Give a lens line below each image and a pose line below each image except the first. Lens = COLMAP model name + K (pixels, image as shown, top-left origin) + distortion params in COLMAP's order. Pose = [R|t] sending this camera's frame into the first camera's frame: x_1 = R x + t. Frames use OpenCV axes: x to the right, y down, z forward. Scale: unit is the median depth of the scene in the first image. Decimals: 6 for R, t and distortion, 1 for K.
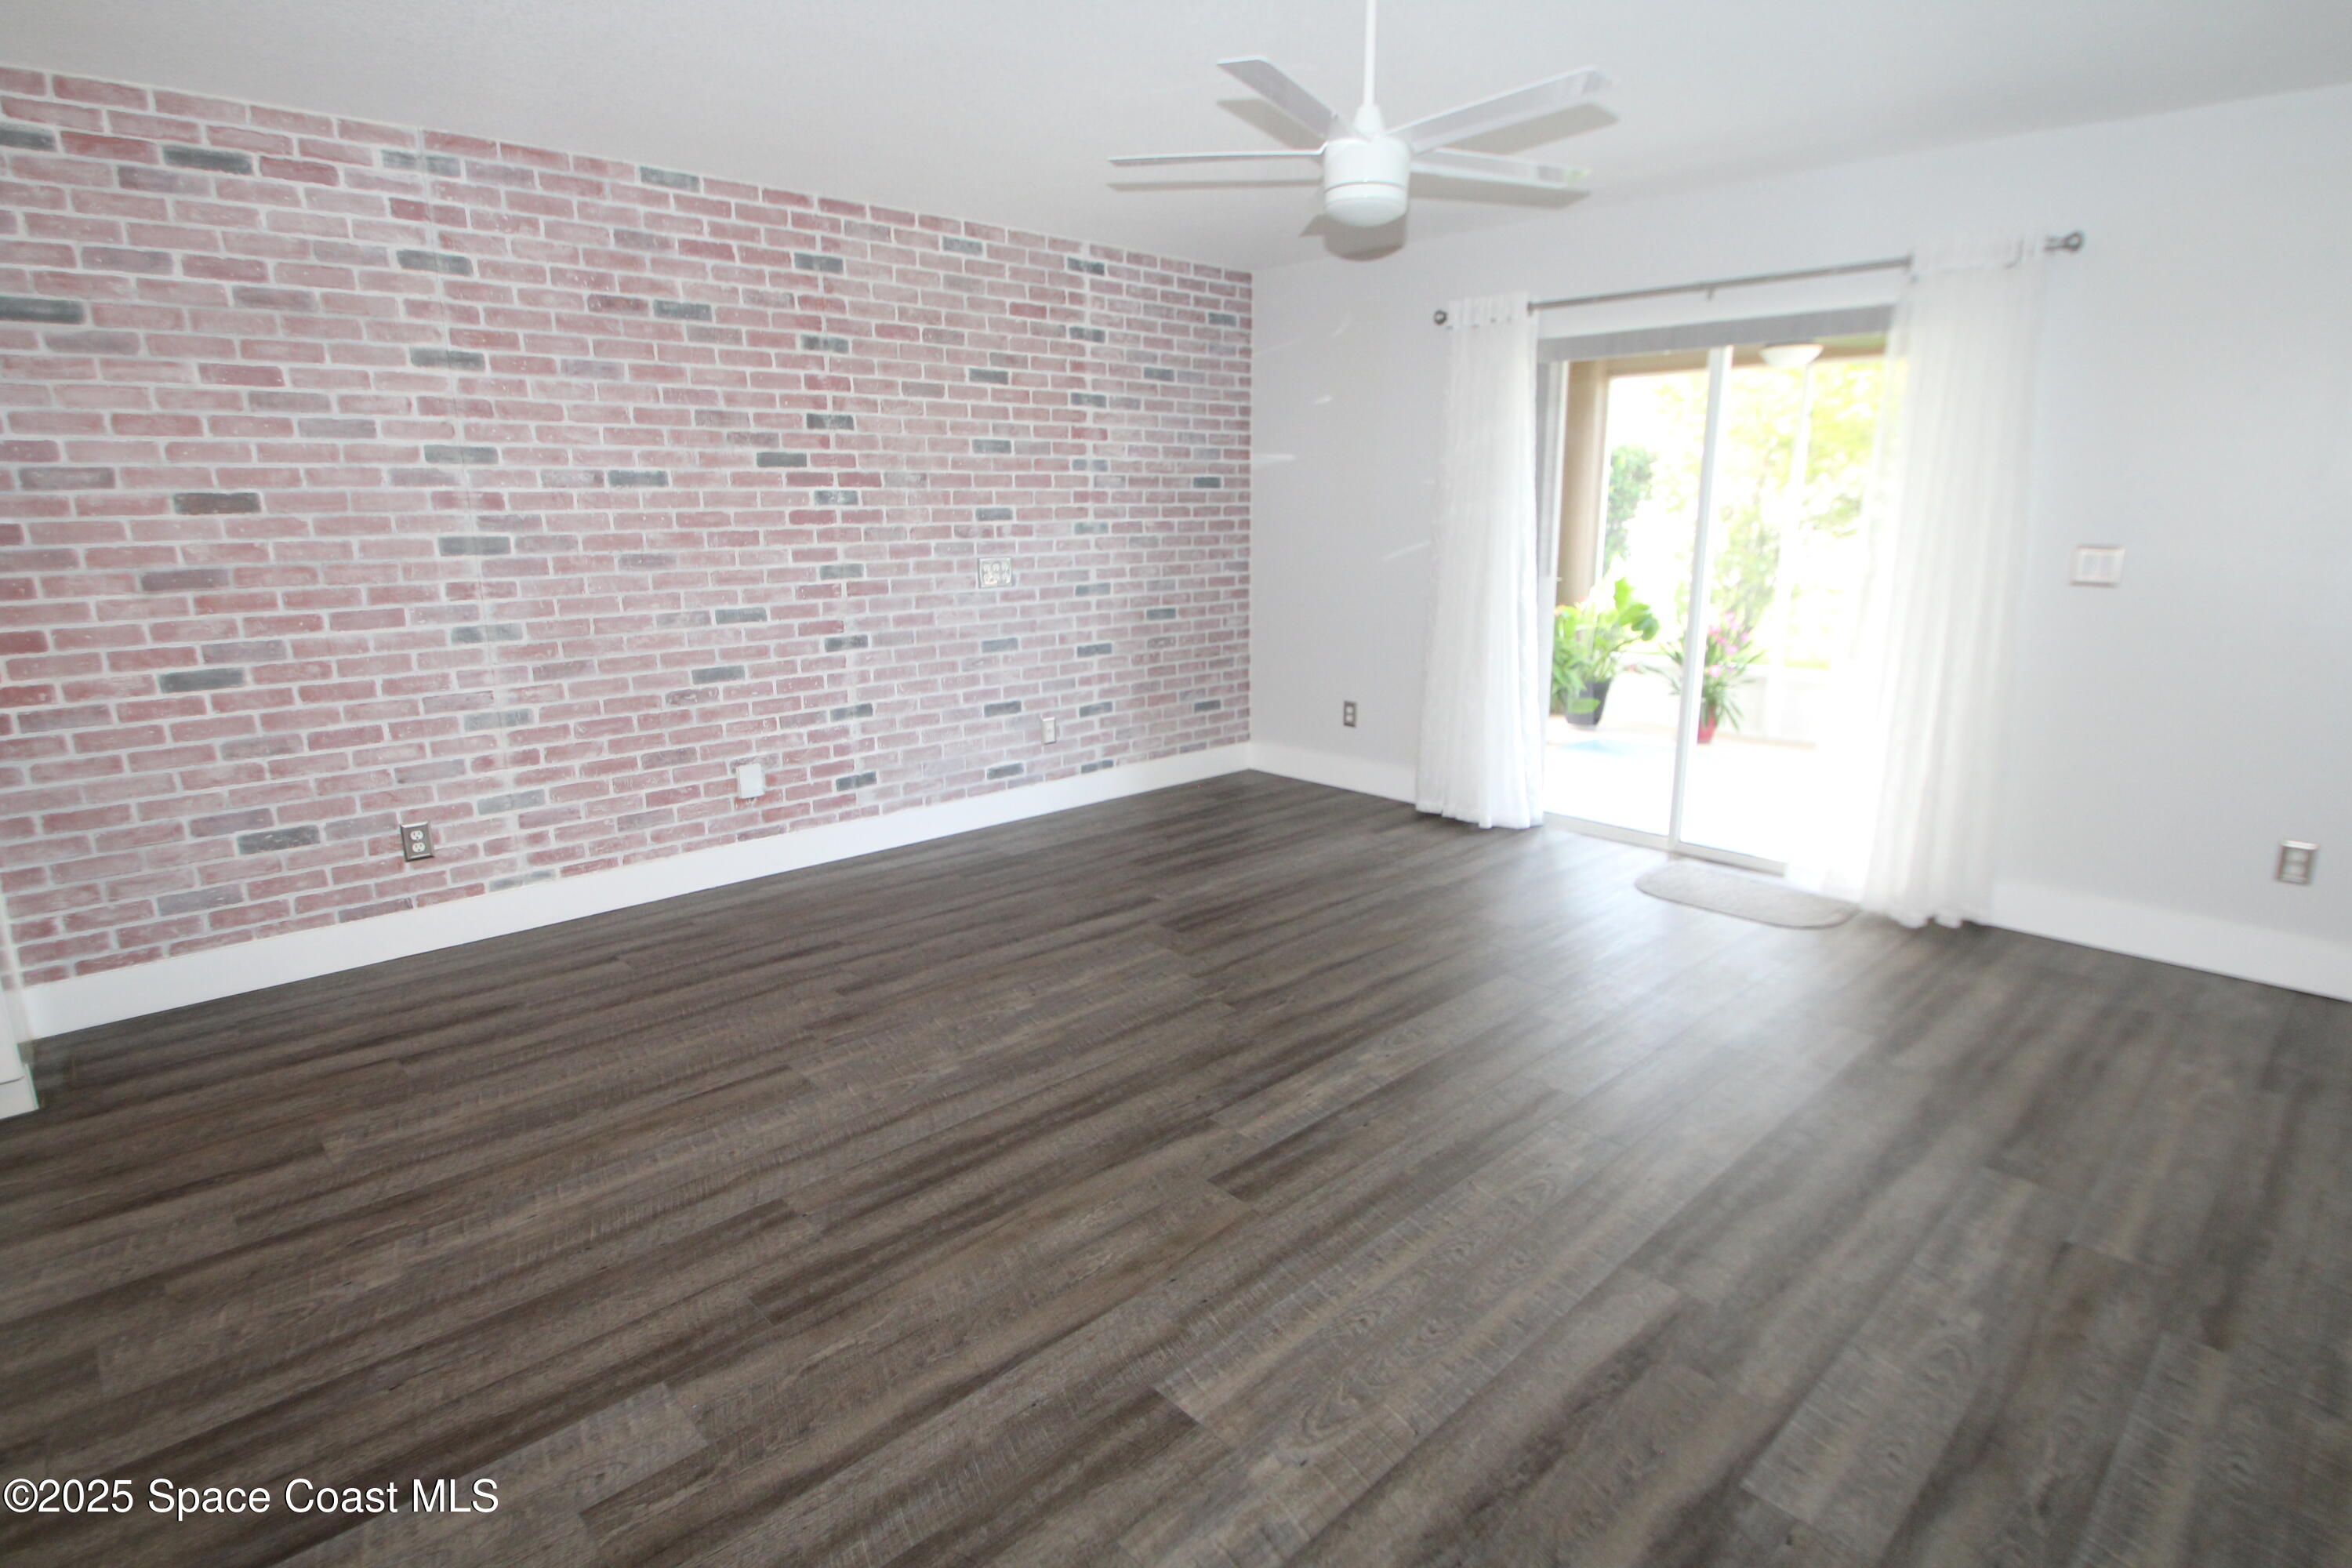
lens RADIAL K [[1212.8, 0, 1180.3], [0, 1212.8, 779.3], [0, 0, 1]] dist [-0.007208, -0.003931]
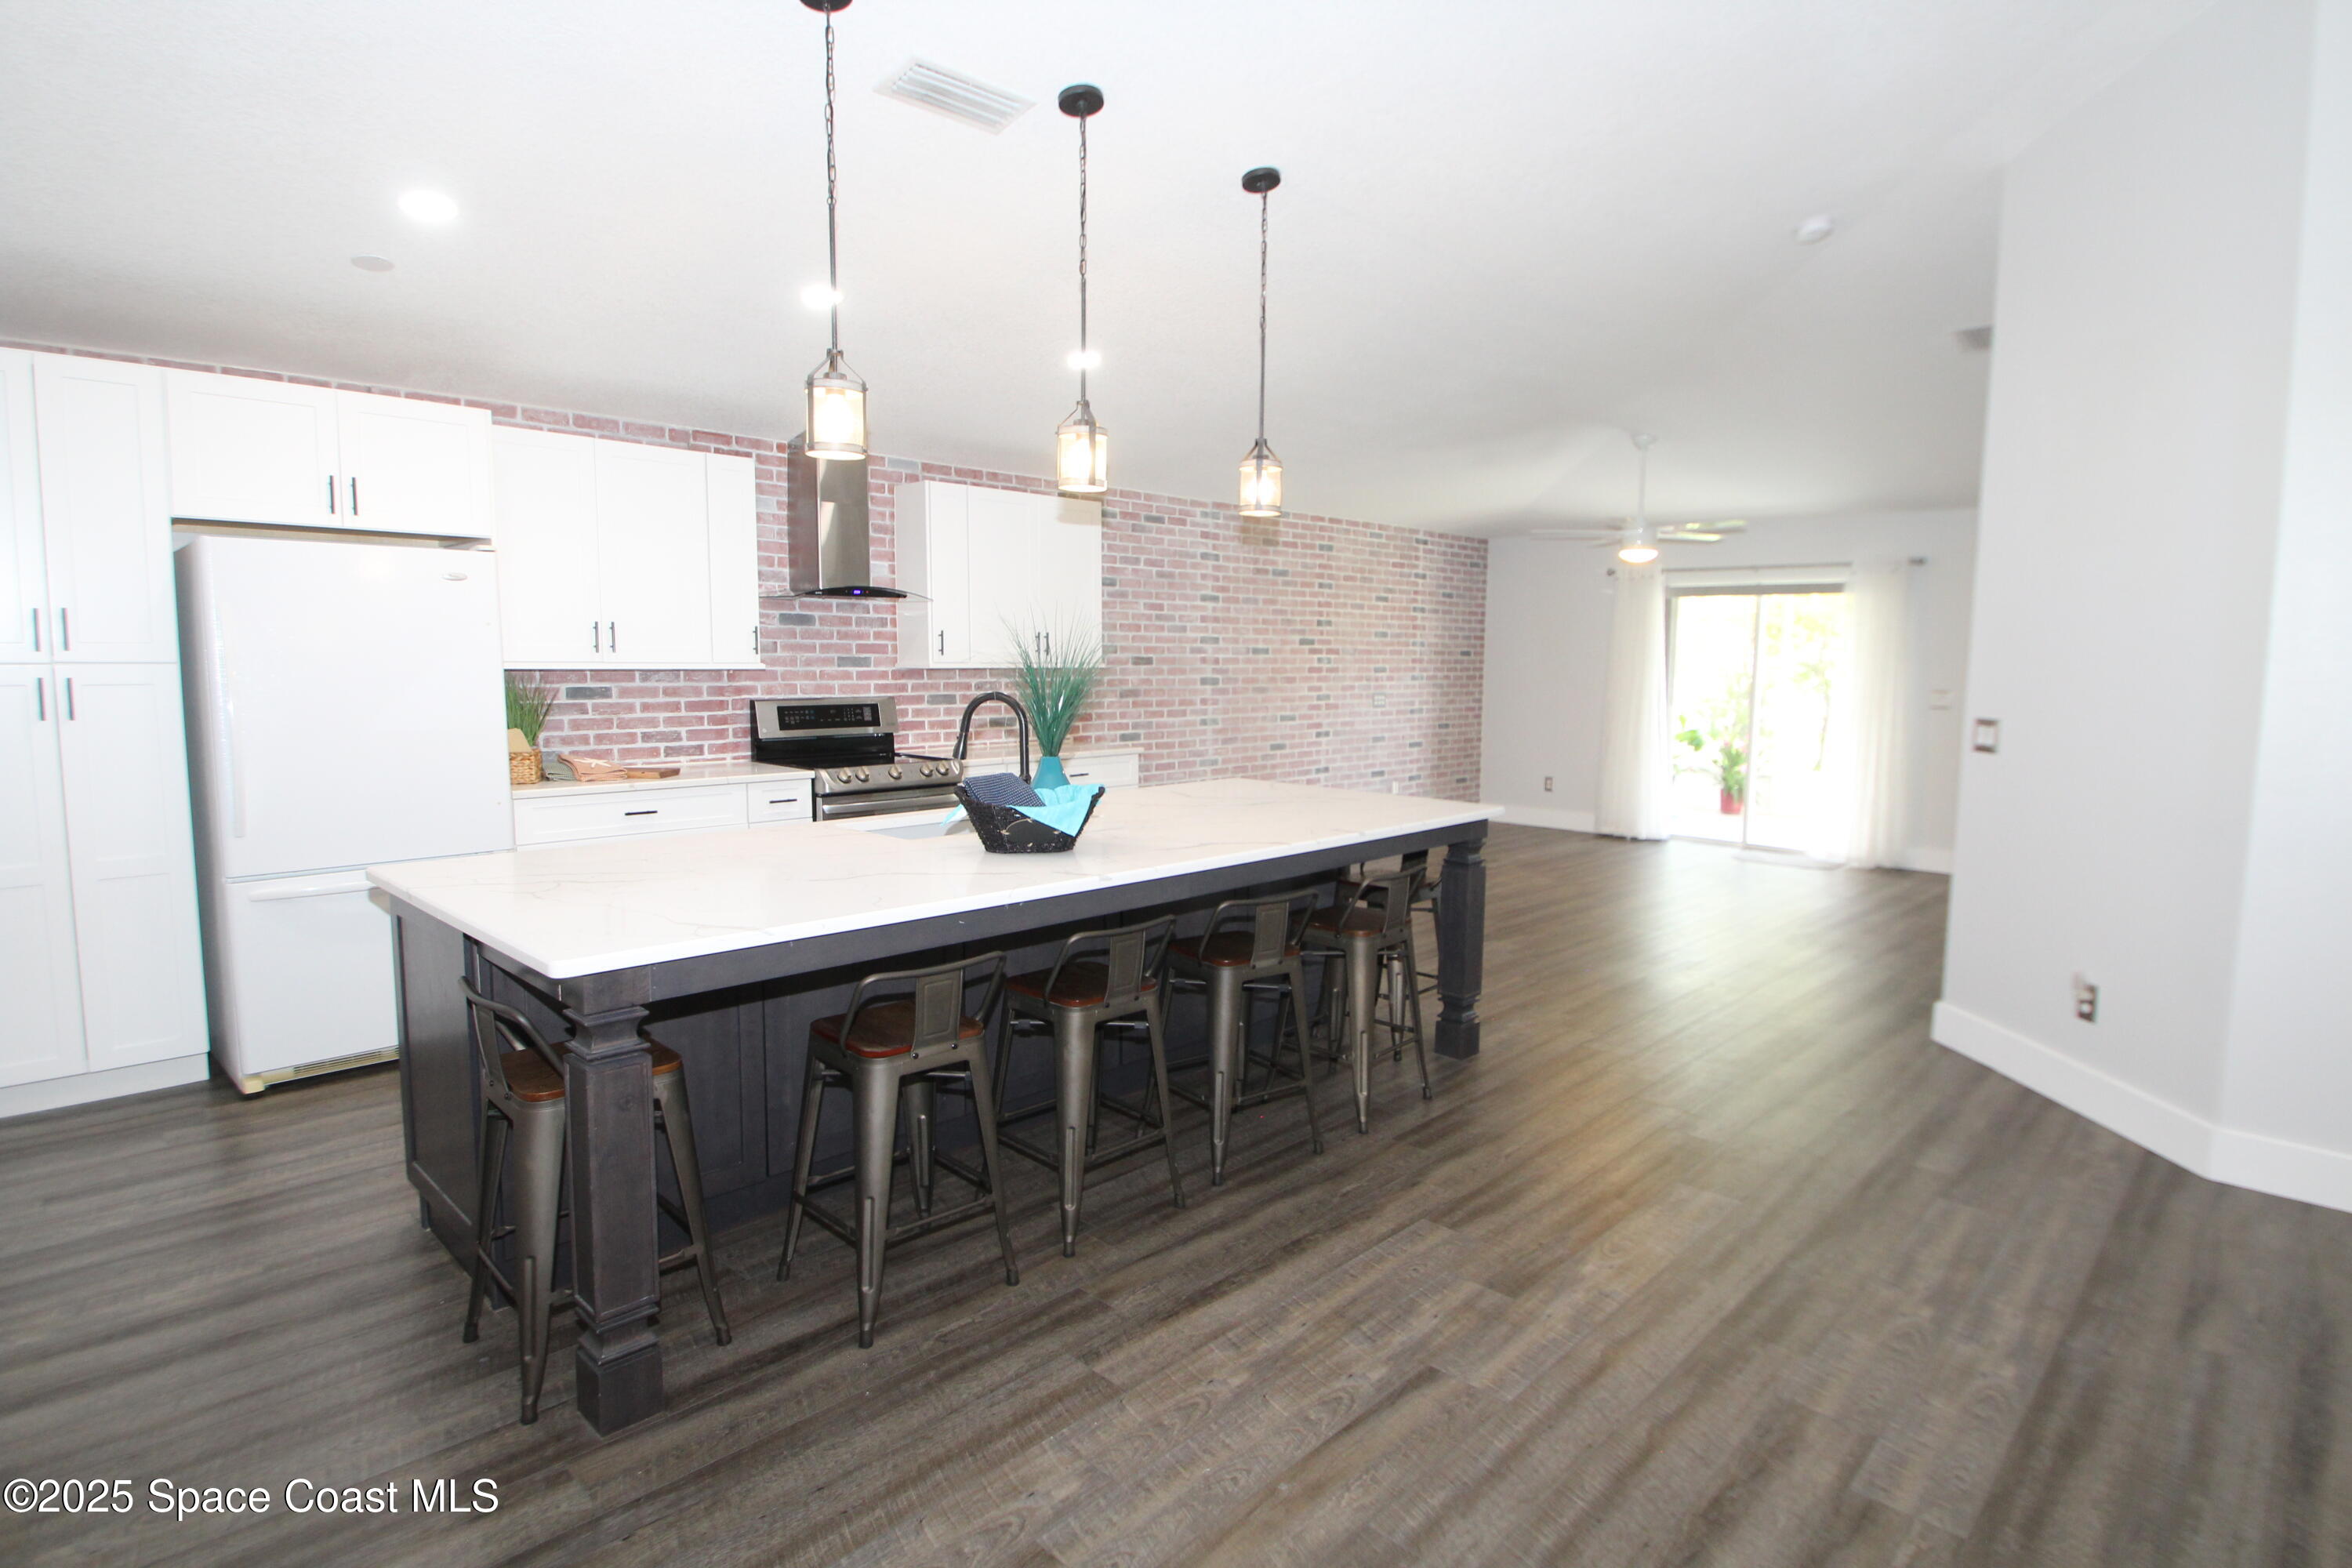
lens RADIAL K [[1212.8, 0, 1172.7], [0, 1212.8, 784.4], [0, 0, 1]] dist [-0.007208, -0.003931]
pose [[0.999273, 0.014088, 0.035436, -0.611922], [-0.009920, 0.993297, -0.115160, 0.202425], [-0.036821, 0.114725, 0.992715, -0.951675]]
